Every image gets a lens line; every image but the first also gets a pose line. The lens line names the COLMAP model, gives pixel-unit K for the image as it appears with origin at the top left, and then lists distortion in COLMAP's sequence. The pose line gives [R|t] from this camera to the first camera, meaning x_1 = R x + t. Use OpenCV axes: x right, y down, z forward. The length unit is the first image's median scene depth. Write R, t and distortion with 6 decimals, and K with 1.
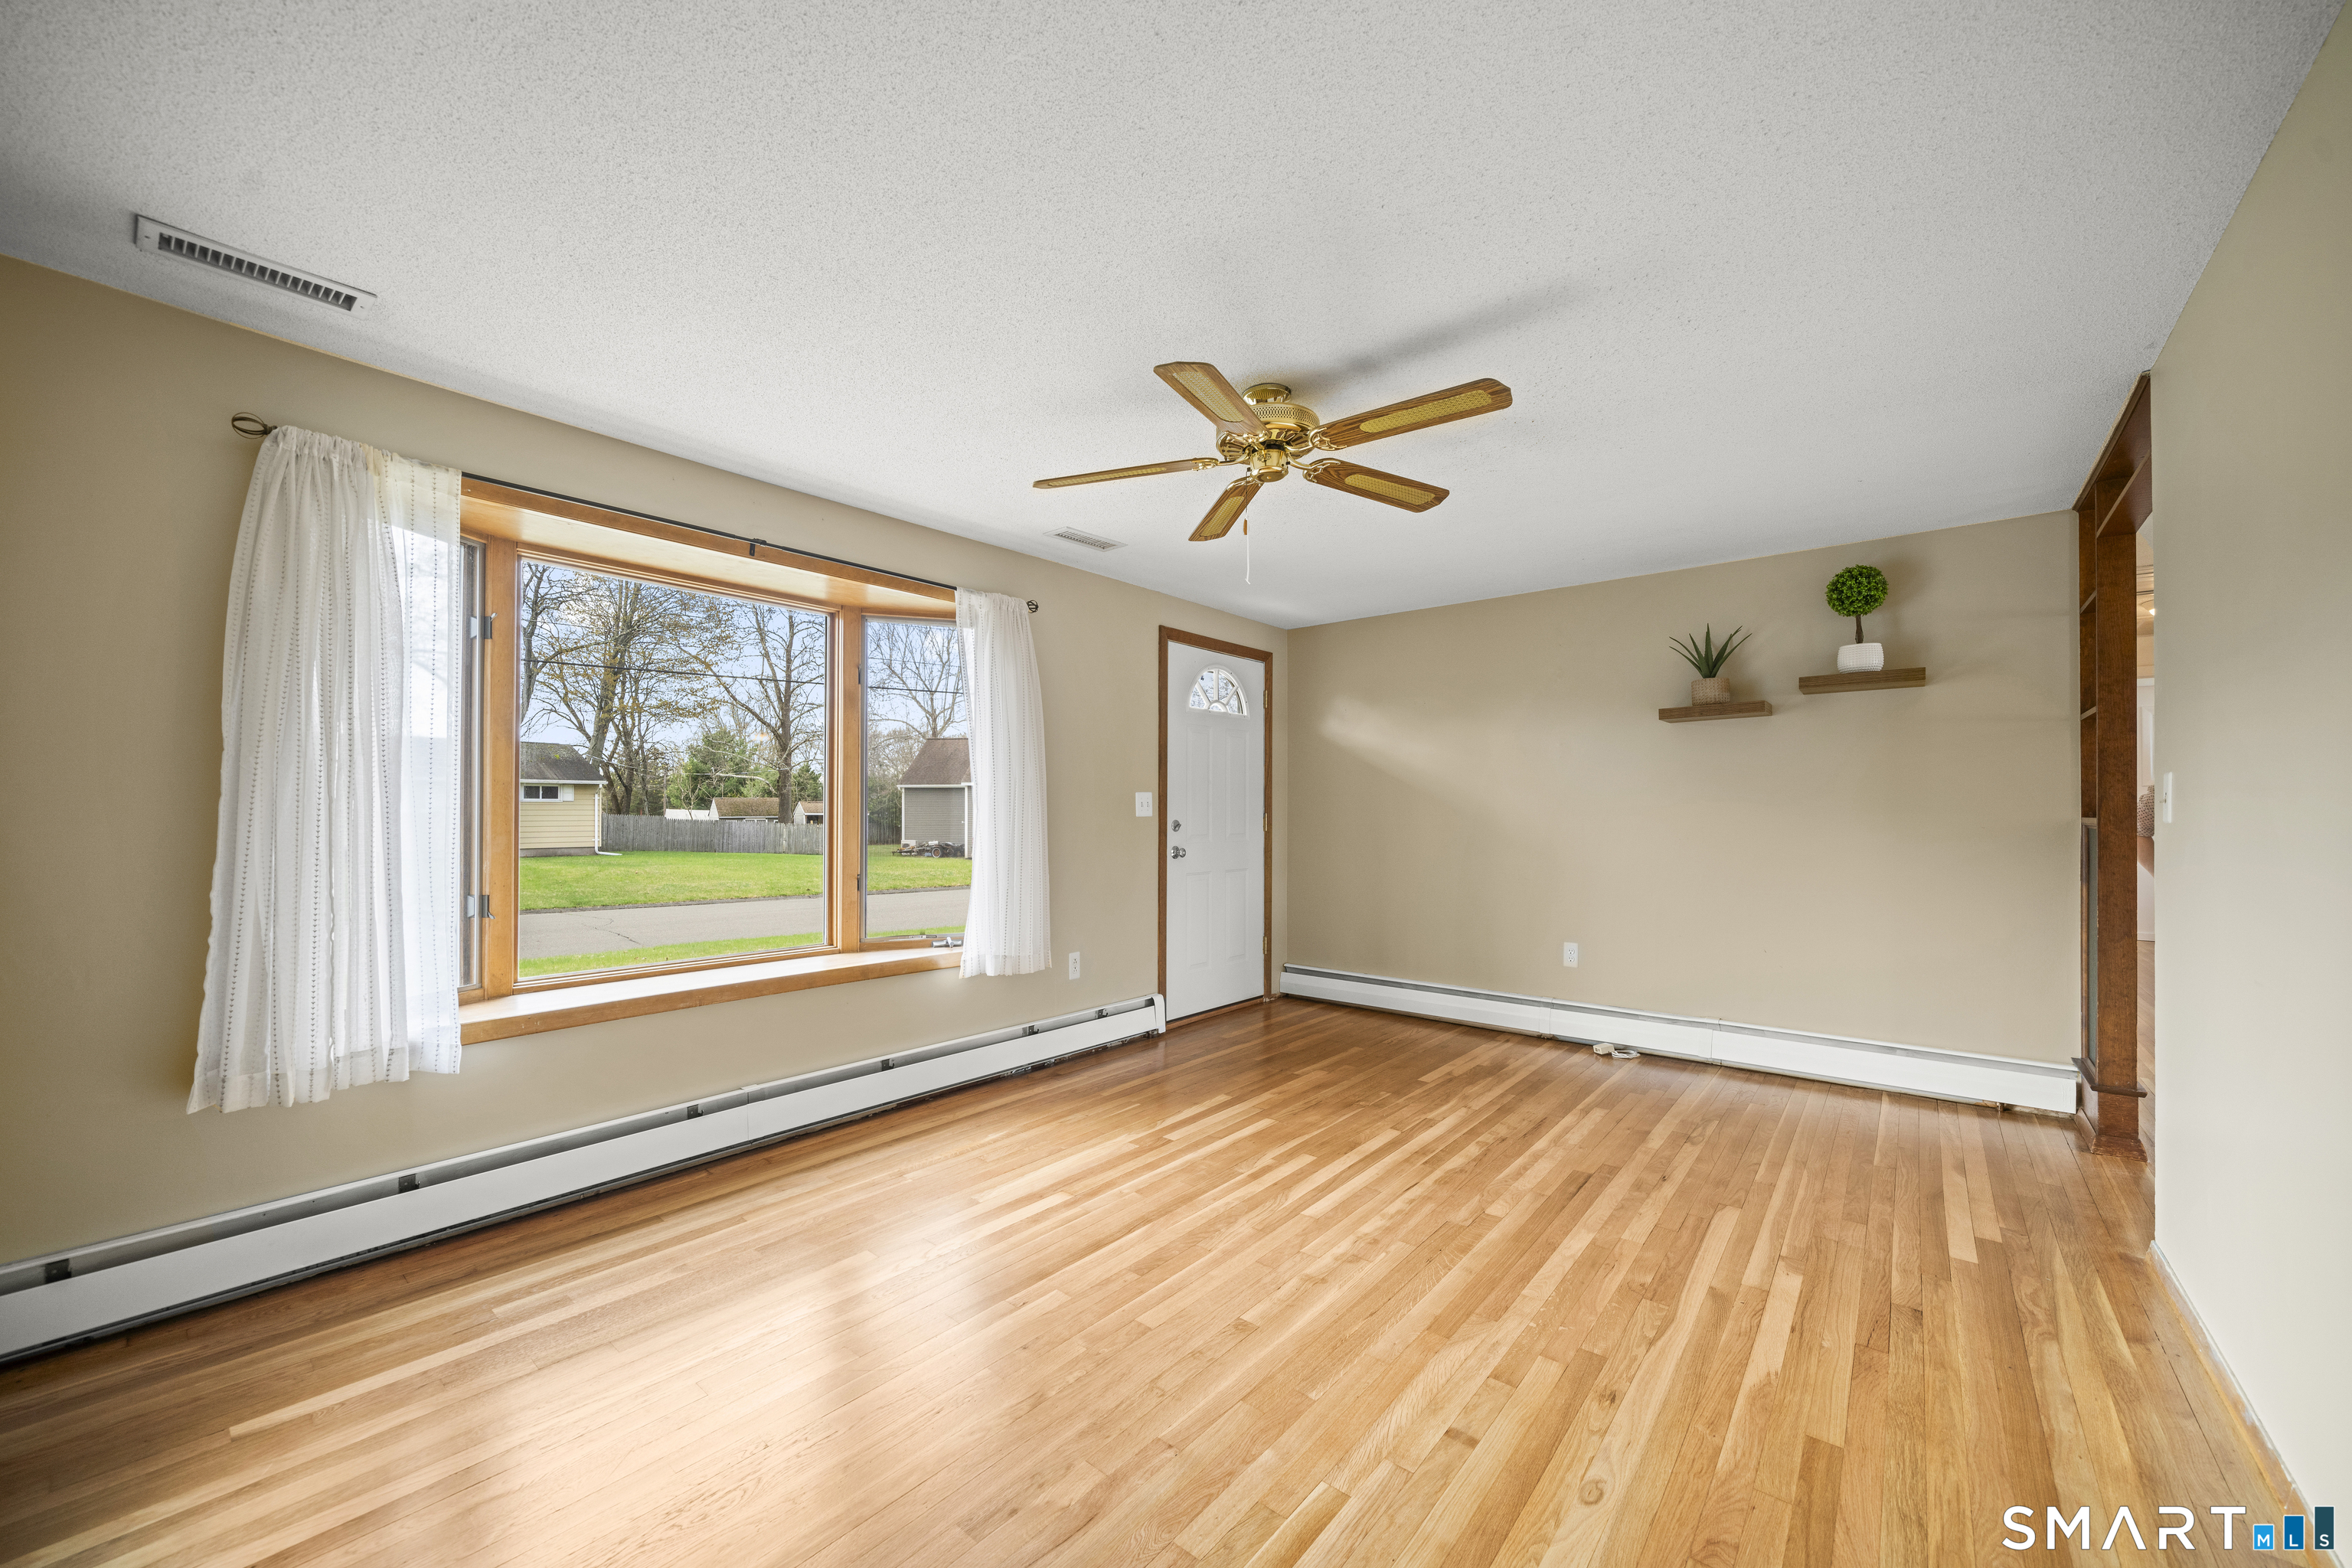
lens RADIAL K [[881.7, 0, 1163.8], [0, 881.7, 804.4], [0, 0, 1]] dist [-0.010148, -0.000033]
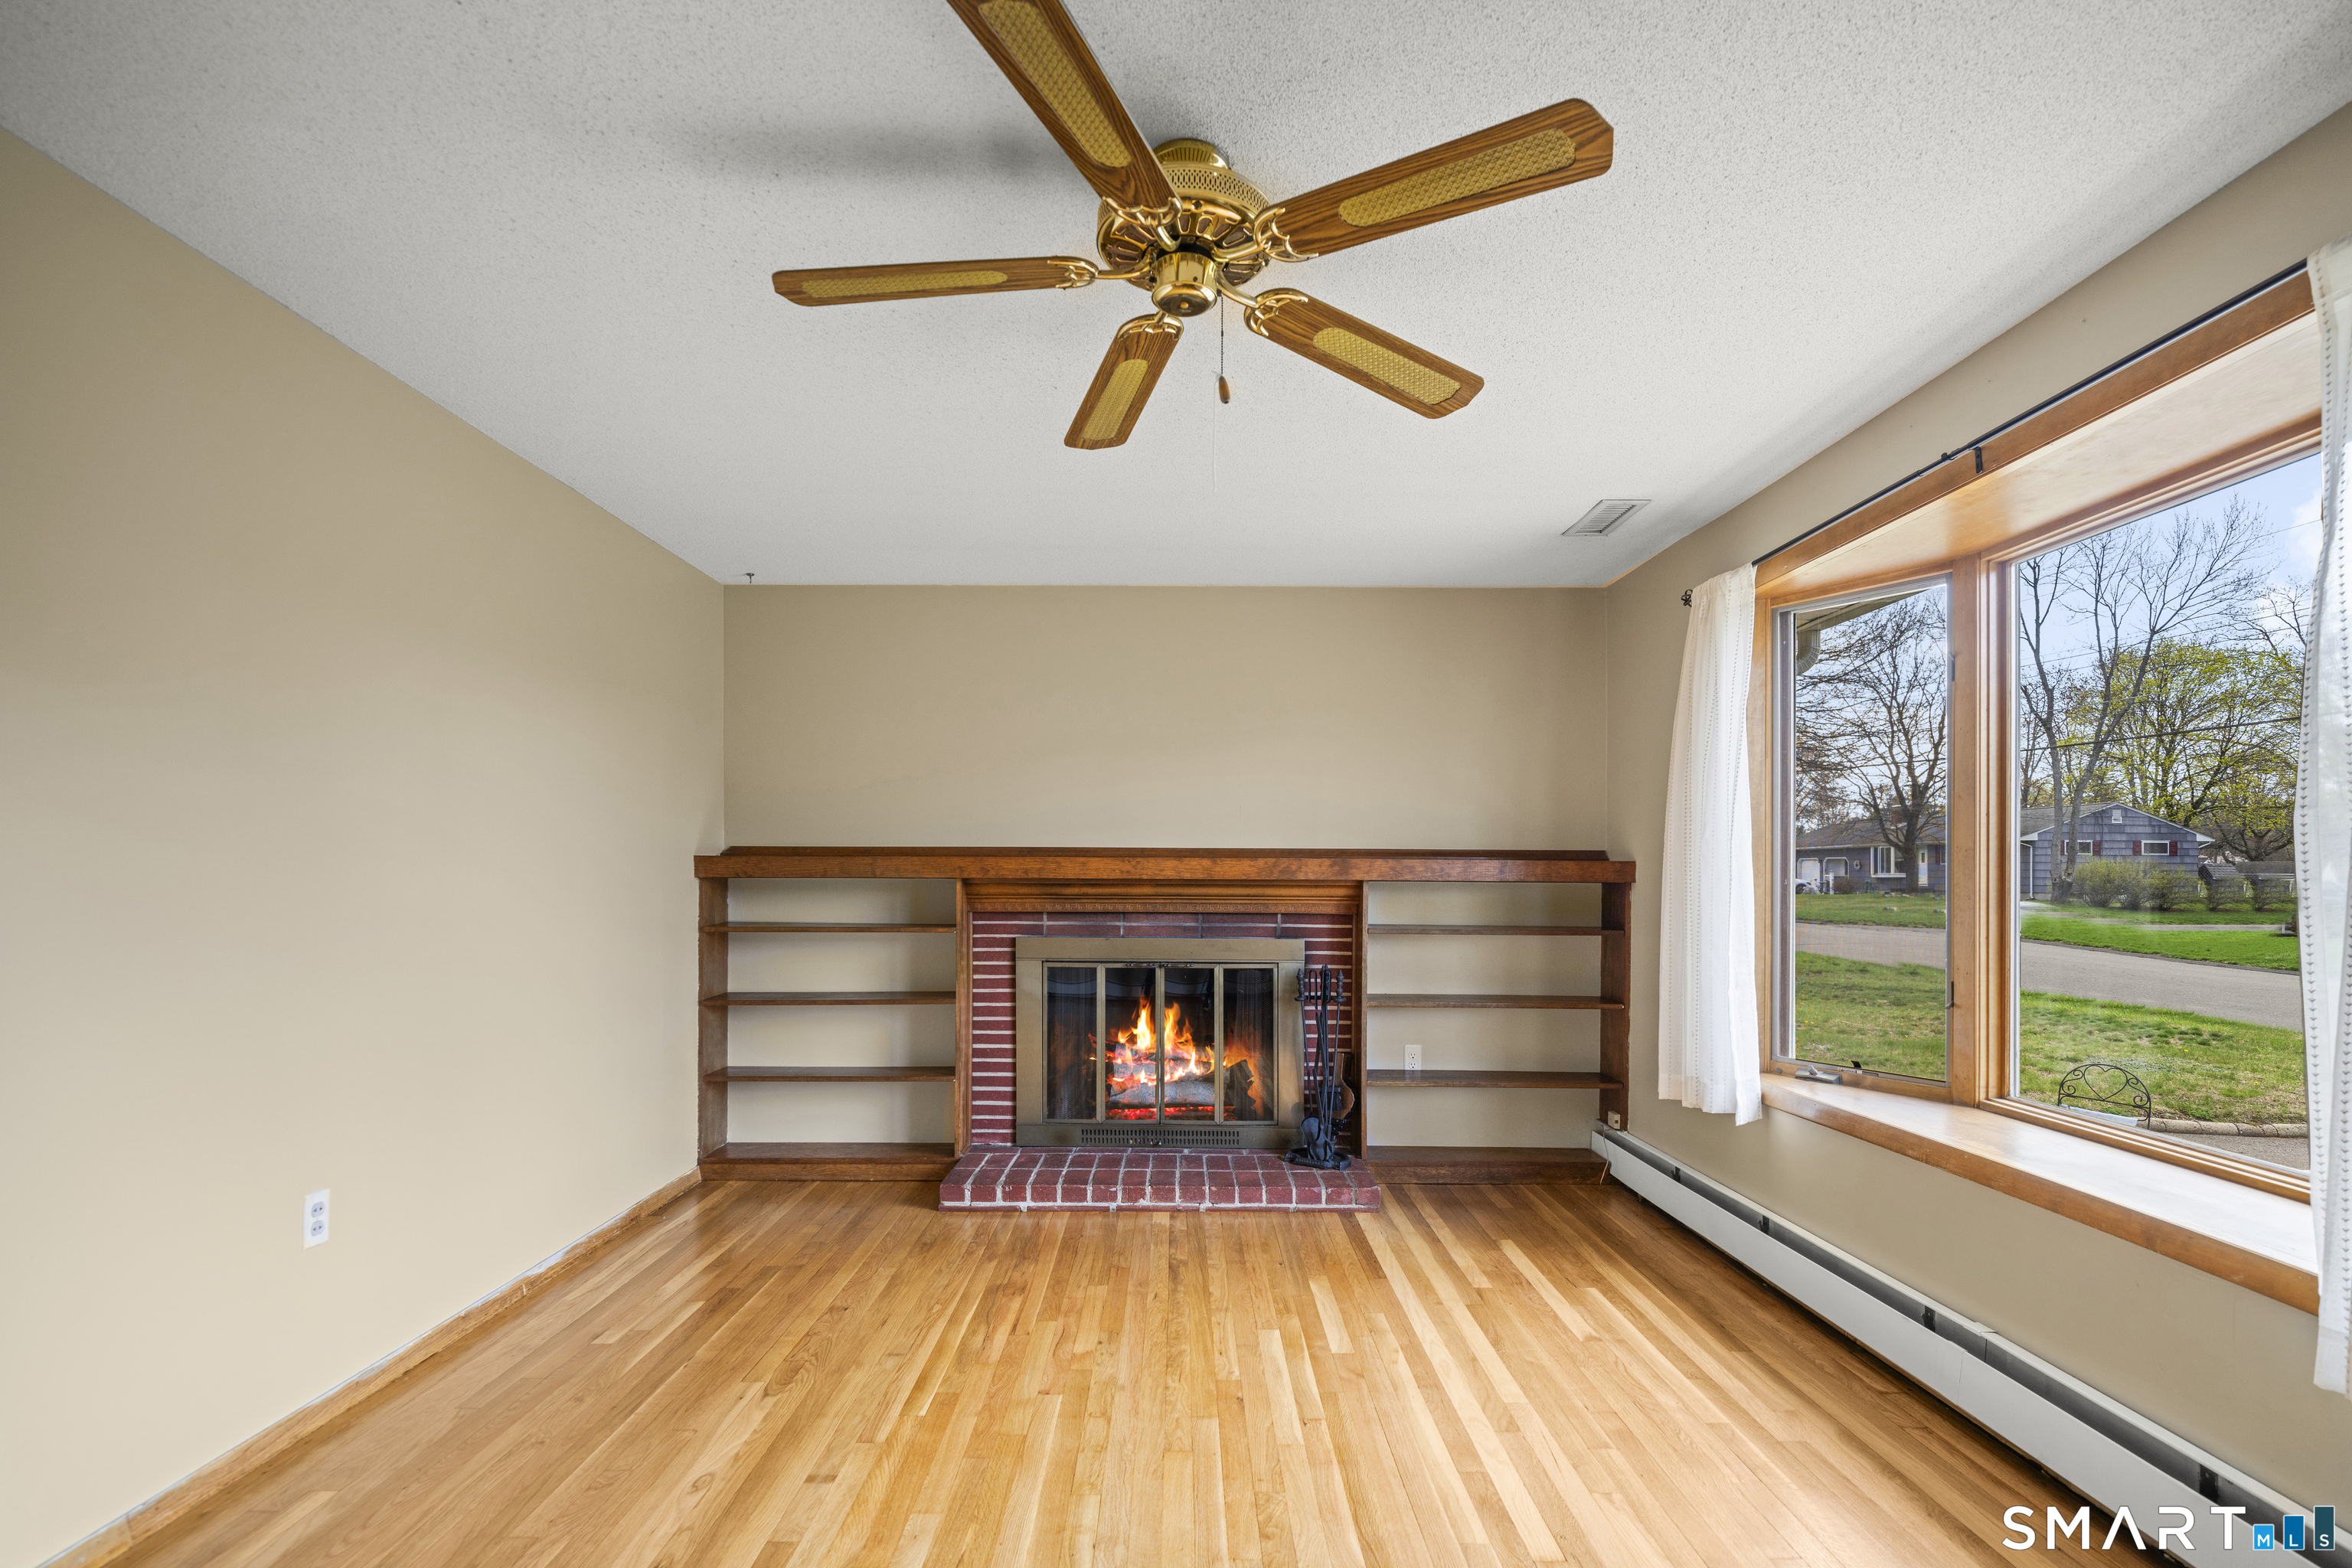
lens RADIAL K [[1133.1, 0, 1185.6], [0, 1133.1, 883.9], [0, 0, 1]] dist [0.000952, -0.000707]
pose [[-0.752309, 0.001121, -0.658810, 0.576060], [0.002693, 0.999995, -0.001375, 0.007942], [0.658805, -0.002809, -0.752308, 1.471137]]
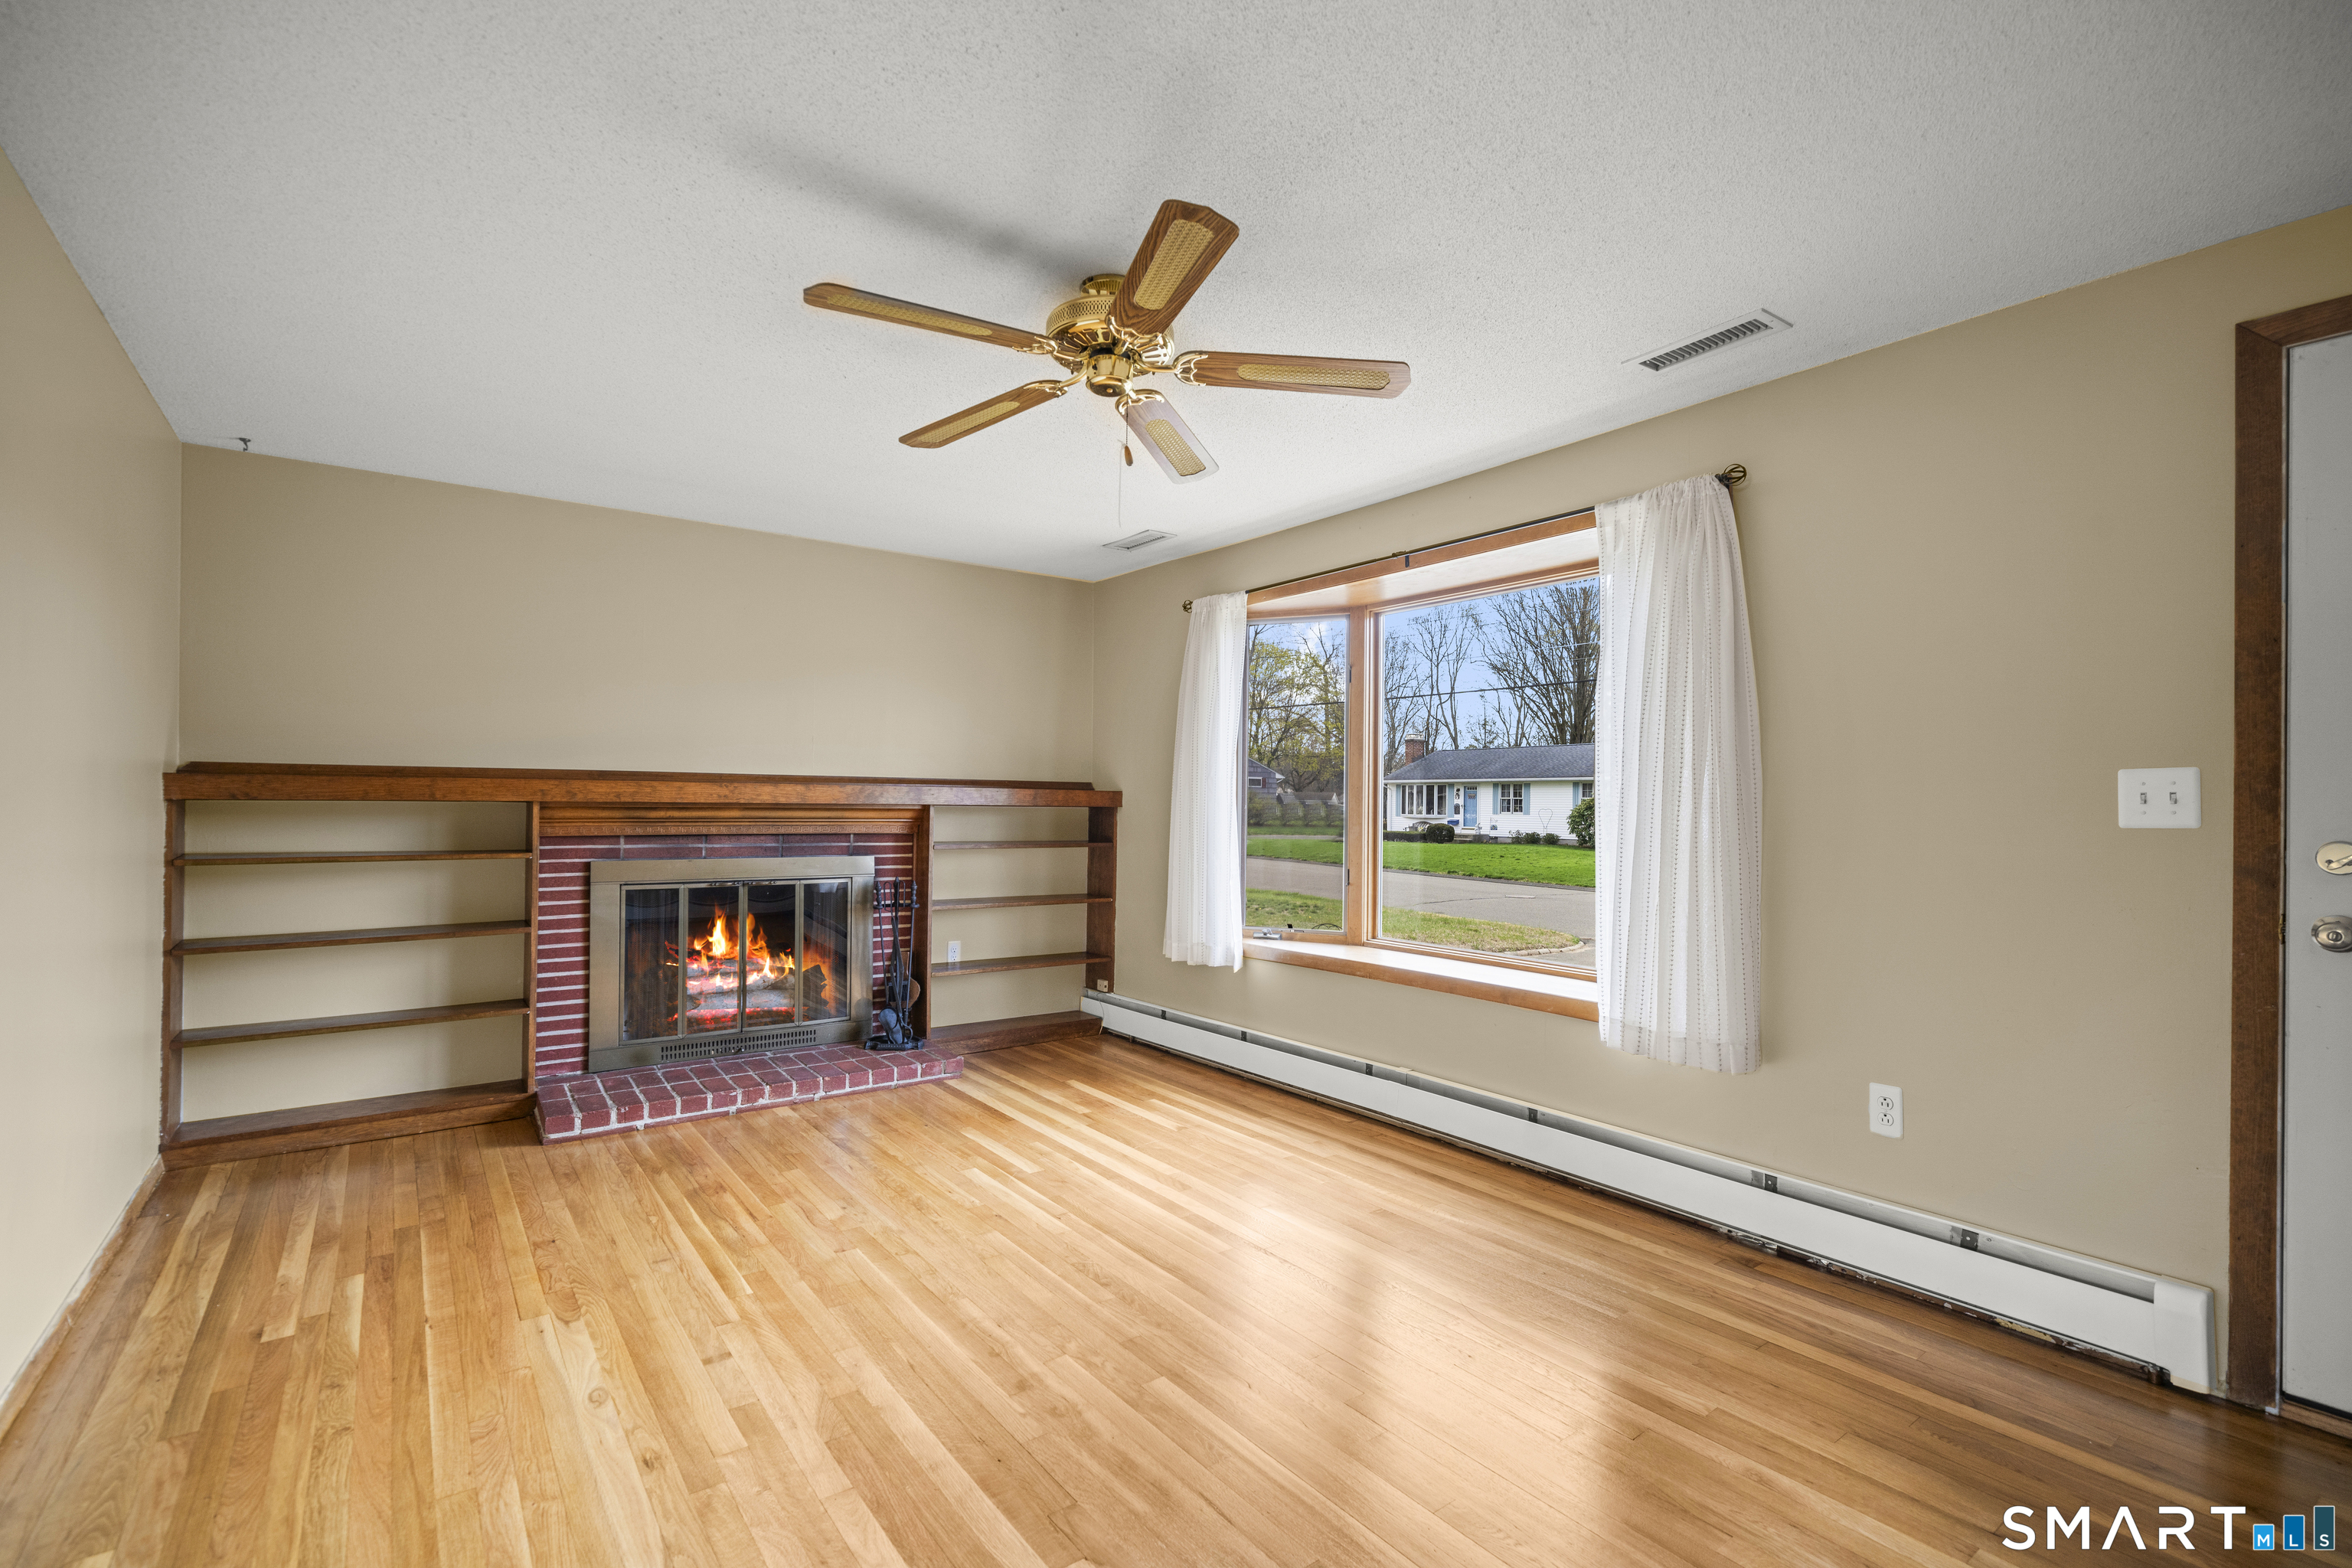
lens RADIAL K [[1036.2, 0, 1165.2], [0, 1036.2, 808.0], [0, 0, 1]] dist [0.005284, -0.000841]
pose [[-0.221497, 0.001875, -0.975159, 0.969090], [0.001399, 0.999998, 0.001605, 0.004545], [0.975160, -0.001009, -0.221499, 1.186951]]
